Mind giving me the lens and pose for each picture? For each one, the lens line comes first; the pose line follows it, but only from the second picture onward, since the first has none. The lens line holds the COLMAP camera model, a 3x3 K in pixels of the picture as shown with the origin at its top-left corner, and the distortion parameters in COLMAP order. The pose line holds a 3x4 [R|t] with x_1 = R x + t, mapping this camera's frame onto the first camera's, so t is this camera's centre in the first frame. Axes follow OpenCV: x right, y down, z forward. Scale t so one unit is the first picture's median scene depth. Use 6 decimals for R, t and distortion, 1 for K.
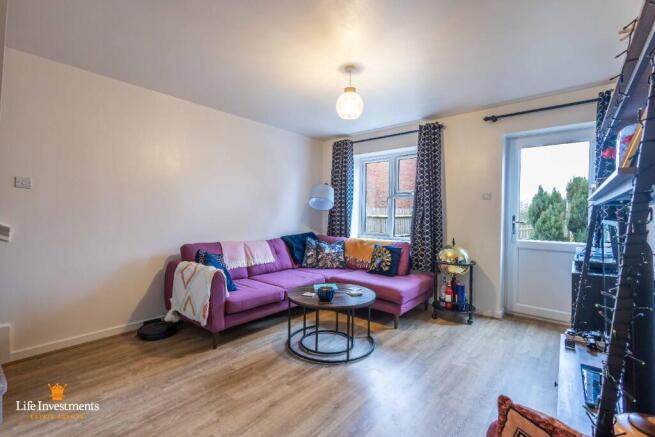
lens RADIAL K [[298.1, 0, 327.5], [0, 298.1, 218.5], [0, 0, 1]] dist [0.003567, 0.000119]
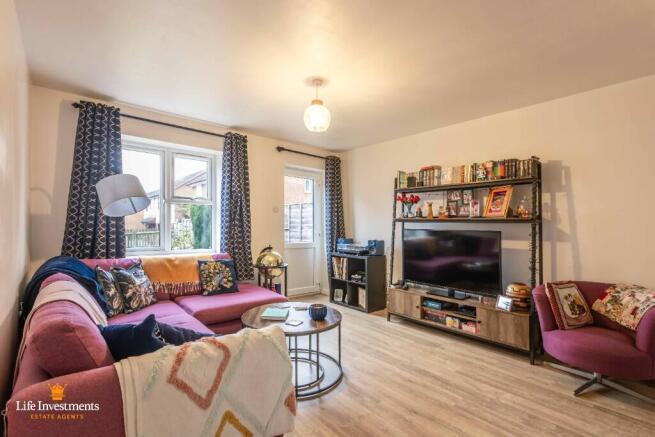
lens RADIAL K [[298.1, 0, 327.5], [0, 298.1, 218.5], [0, 0, 1]] dist [0.003567, 0.000119]
pose [[0.171388, 0.016576, 0.985064, -0.691218], [-0.000611, 0.999860, -0.016719, -0.017178], [-0.985203, 0.002264, 0.171375, 0.607985]]
